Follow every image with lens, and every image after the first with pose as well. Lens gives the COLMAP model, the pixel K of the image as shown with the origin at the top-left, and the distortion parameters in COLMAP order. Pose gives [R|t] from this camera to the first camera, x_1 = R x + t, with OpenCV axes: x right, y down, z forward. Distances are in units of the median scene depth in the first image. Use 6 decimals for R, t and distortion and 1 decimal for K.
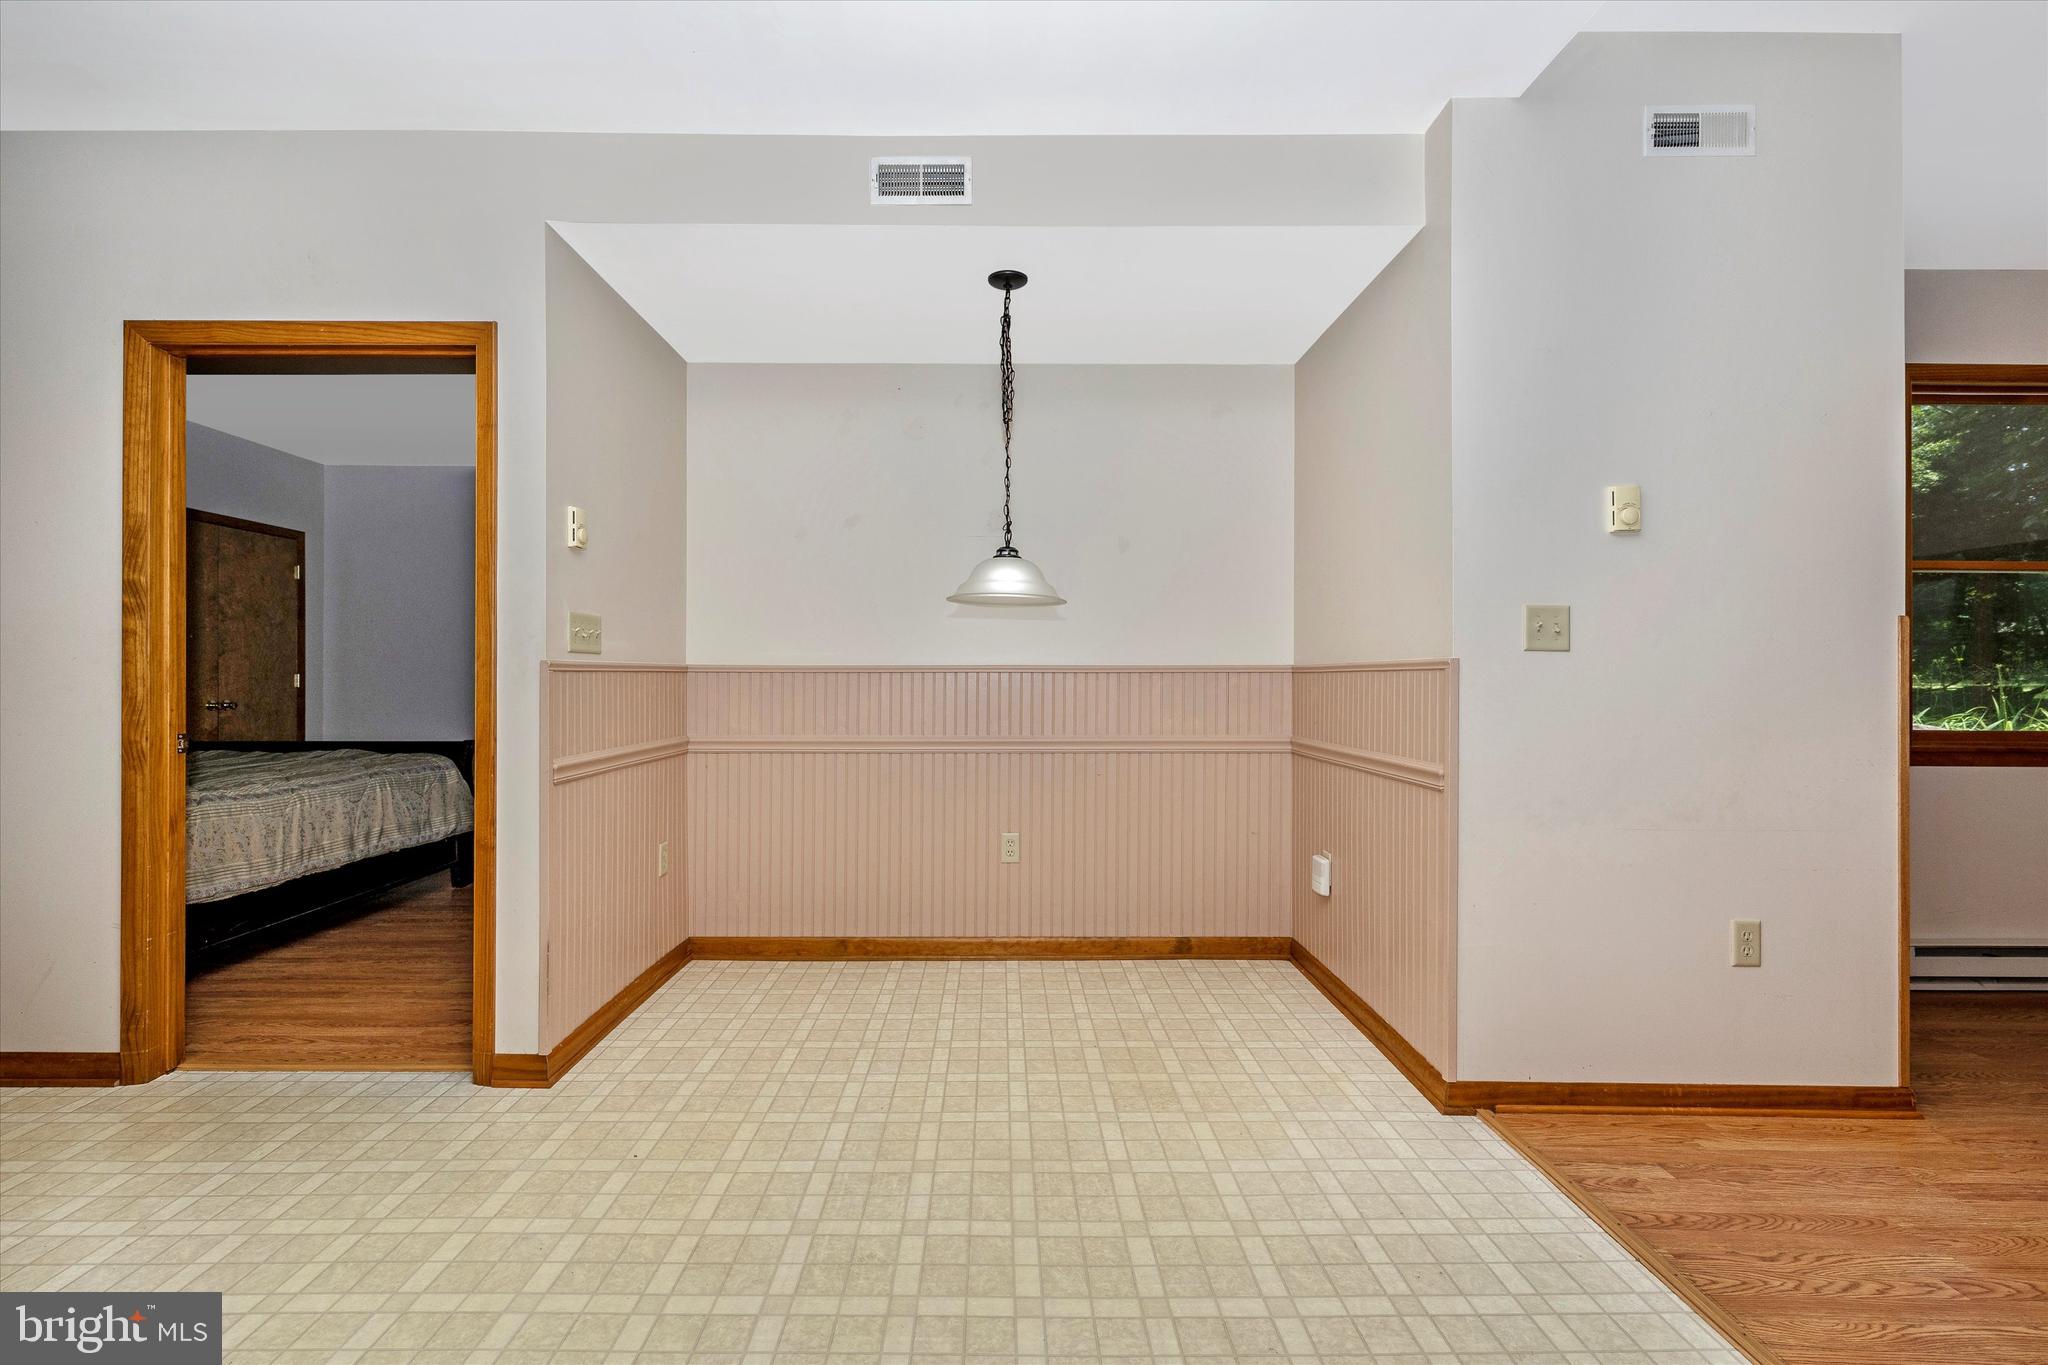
lens RADIAL K [[897.3, 0, 1010.2], [0, 897.3, 672.1], [0, 0, 1]] dist [0.000741, -0.000791]
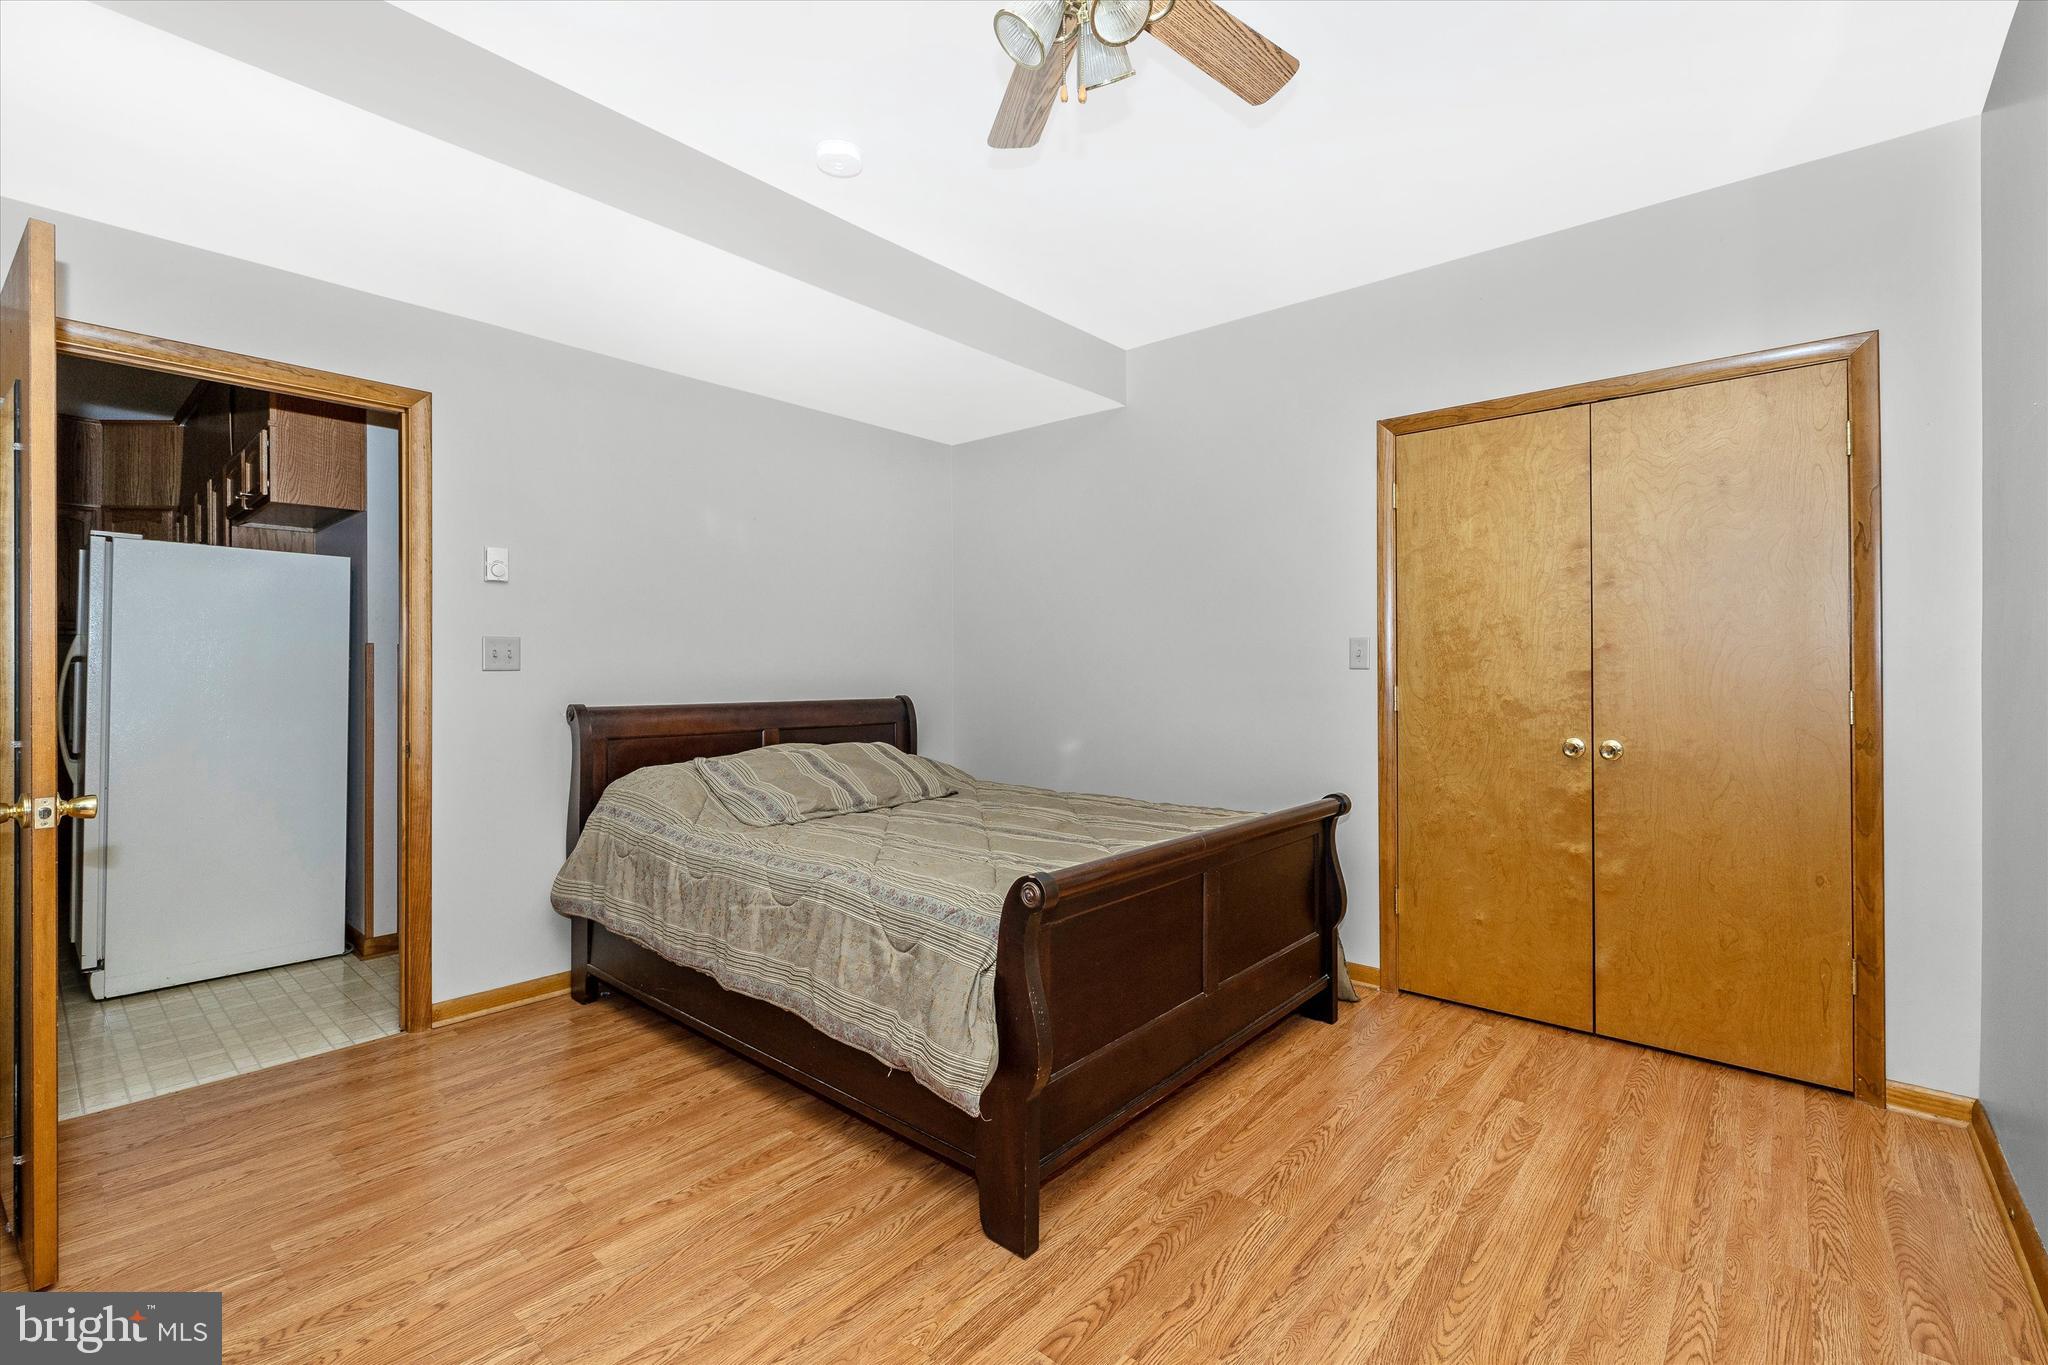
lens RADIAL K [[897.3, 0, 1010.2], [0, 897.3, 672.1], [0, 0, 1]] dist [0.000741, -0.000791]
pose [[-0.680748, 0.000657, -0.732517, -0.618223], [0.000907, 1.000000, 0.000054, -0.018704], [0.732517, -0.000628, -0.680748, 2.450255]]
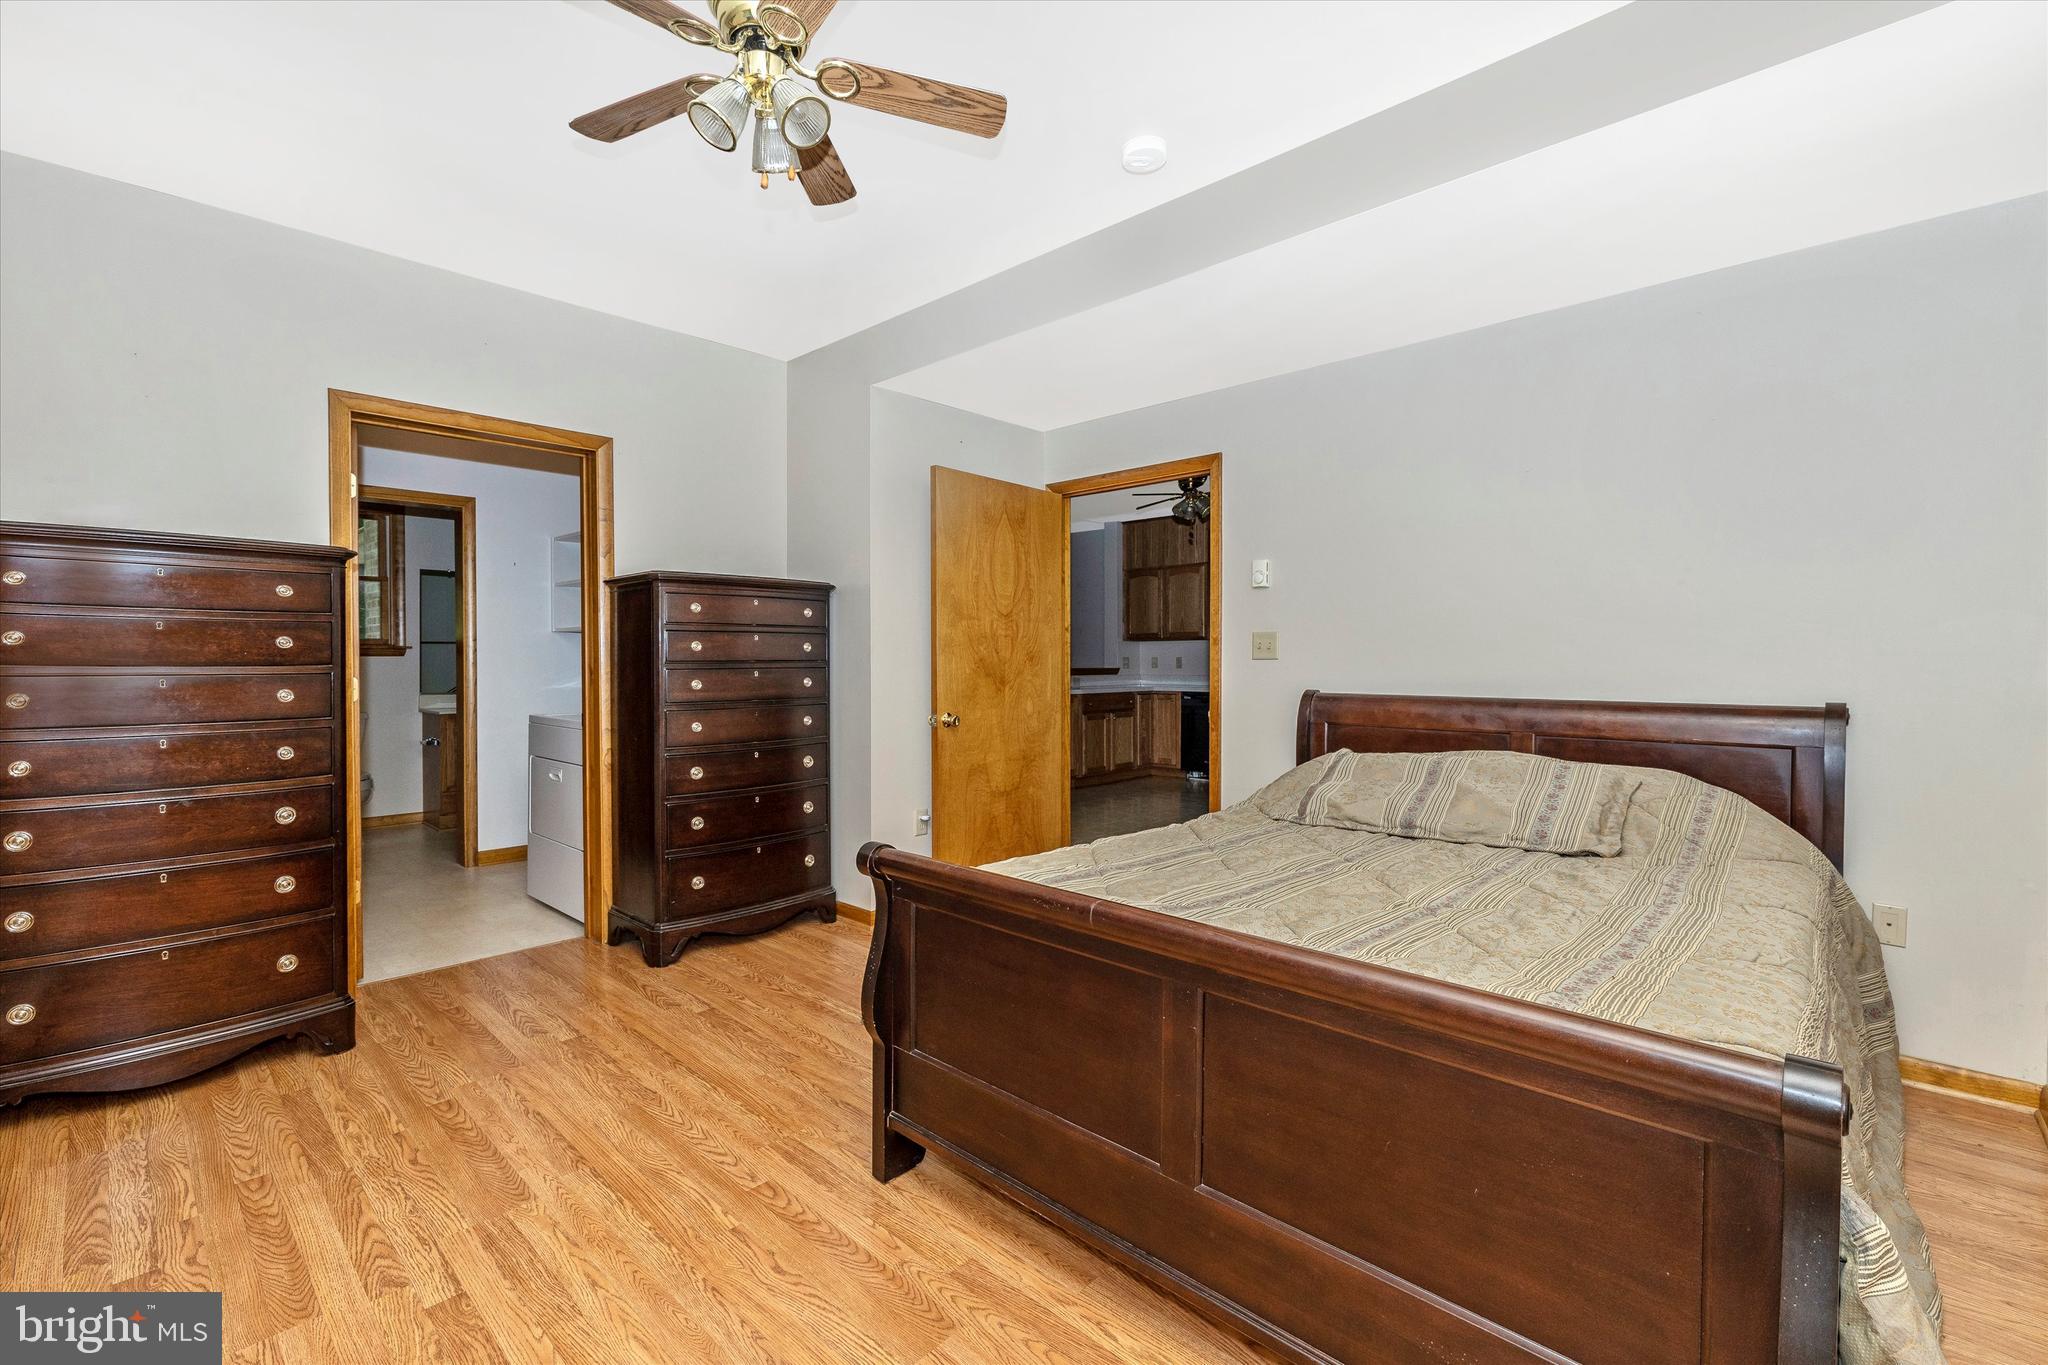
lens RADIAL K [[855.4, 0, 1022.7], [0, 855.4, 675.5], [0, 0, 1]] dist [0.000147, 0.000069]
pose [[-0.717062, -0.018019, 0.696776, -1.823761], [-0.003781, 0.999752, 0.021964, -0.023958], [-0.696999, 0.013115, -0.716952, 2.428382]]
